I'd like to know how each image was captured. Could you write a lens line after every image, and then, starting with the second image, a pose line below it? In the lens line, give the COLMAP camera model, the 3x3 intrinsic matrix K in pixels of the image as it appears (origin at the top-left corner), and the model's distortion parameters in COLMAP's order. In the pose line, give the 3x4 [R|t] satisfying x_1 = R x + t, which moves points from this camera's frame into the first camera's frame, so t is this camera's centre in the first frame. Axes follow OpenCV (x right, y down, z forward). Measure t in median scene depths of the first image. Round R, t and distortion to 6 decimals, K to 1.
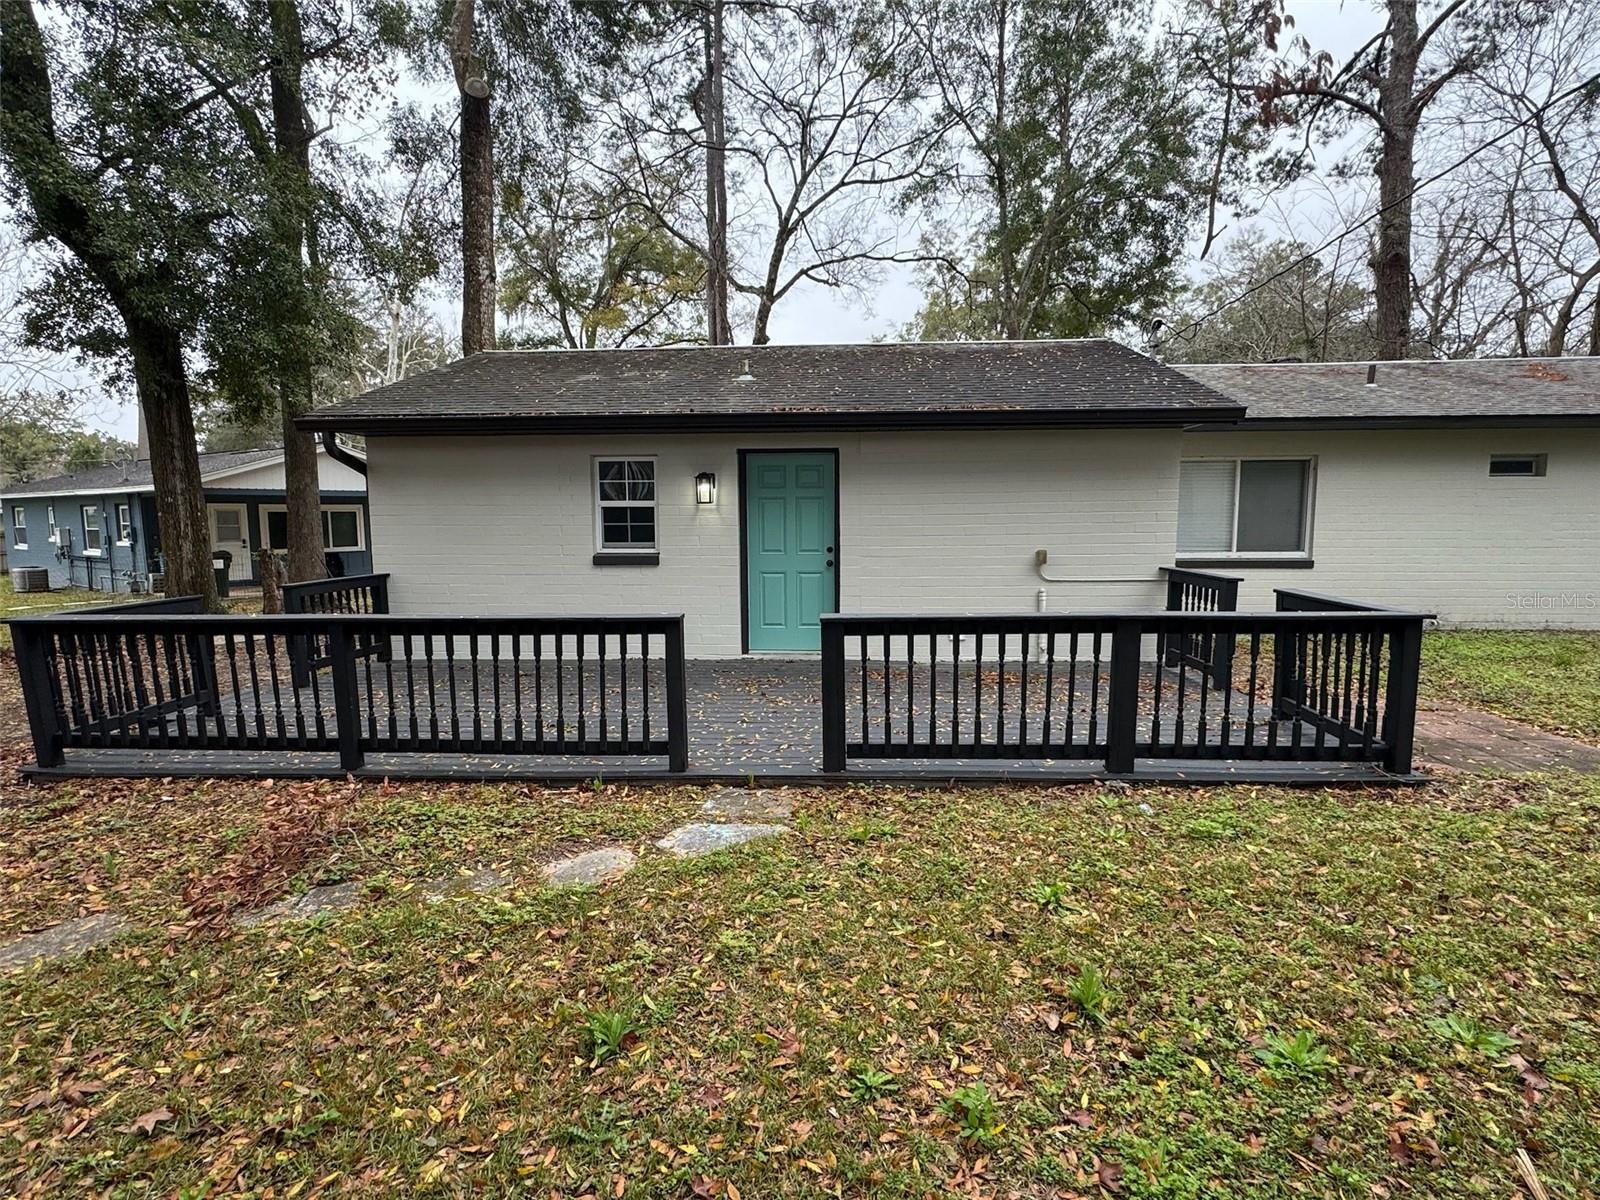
lens RADIAL K [[803.0, 0, 800.0], [0, 803.0, 600.0], [0, 0, 1]] dist [0.000152, 0.000051]
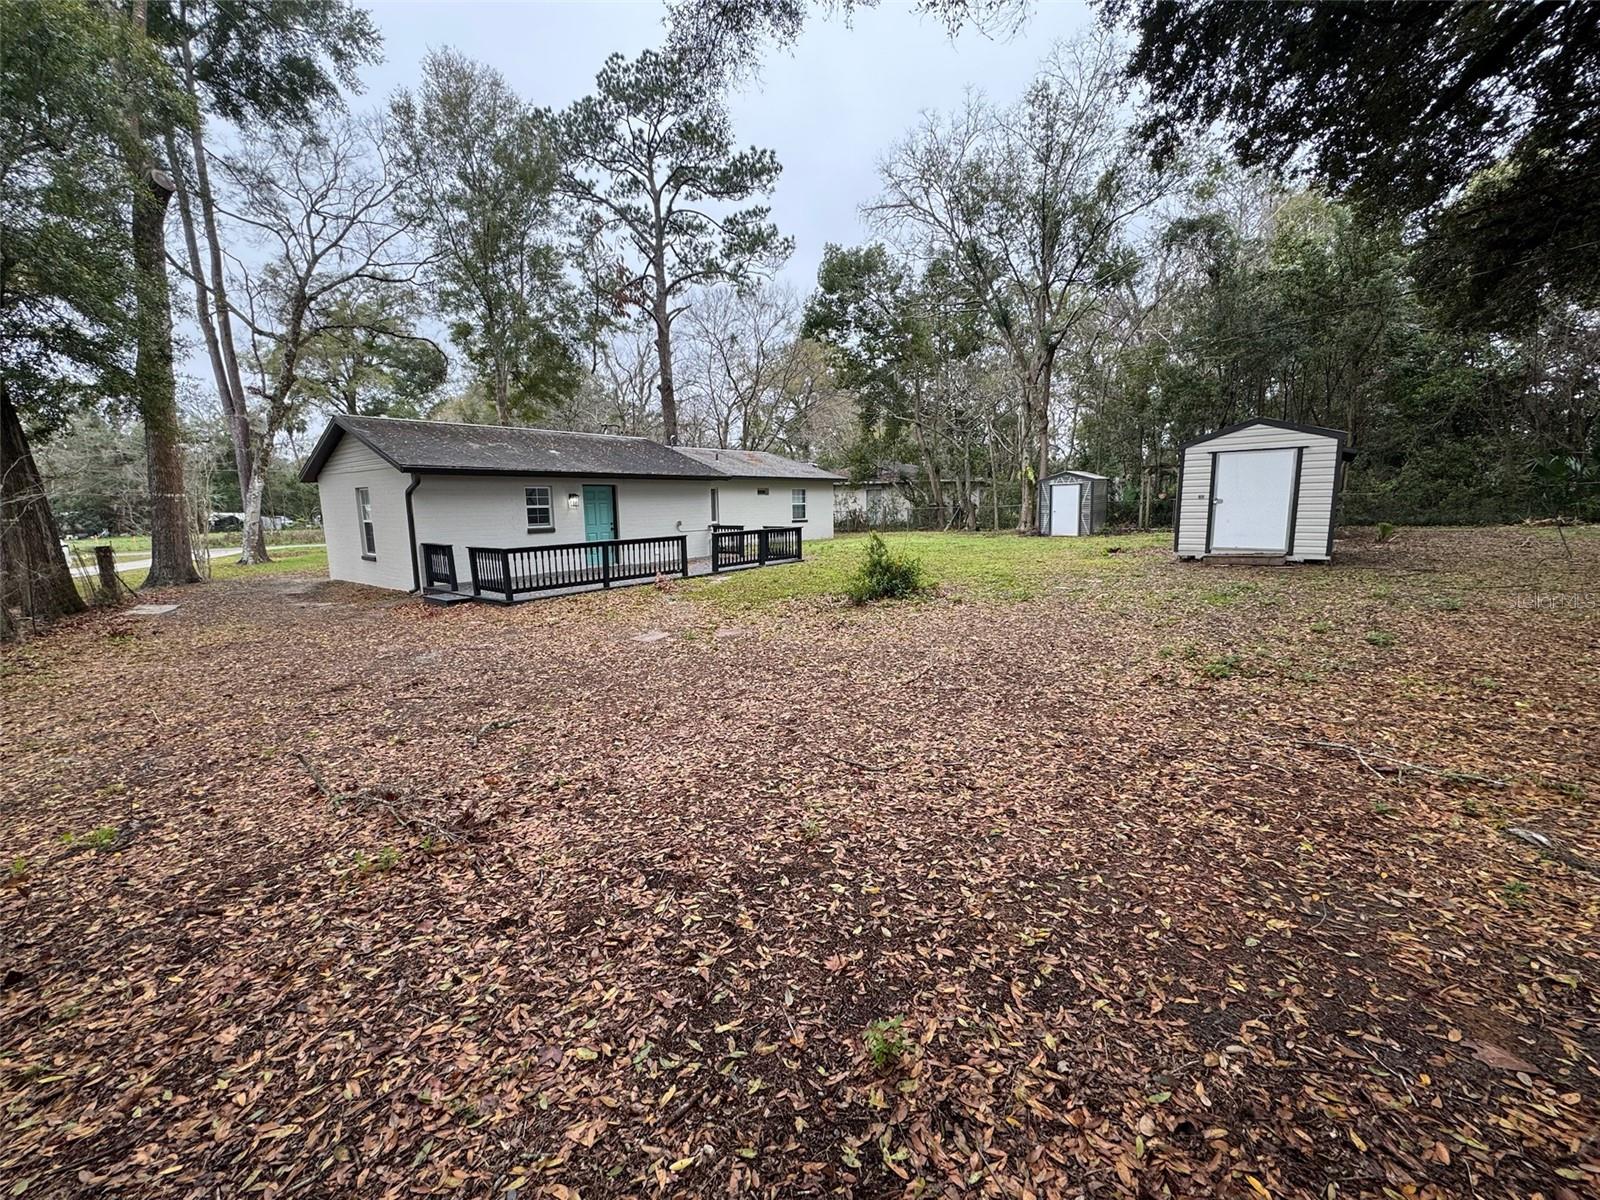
lens RADIAL K [[635.0, 0, 800.0], [0, 635.0, 600.0], [0, 0, 1]] dist [0.000604, 0.000325]
pose [[0.581768, -0.129950, 0.802907, -1.291486], [0.105270, 0.990881, 0.084097, 0.073525], [-0.806514, 0.035597, 0.590143, -0.692879]]
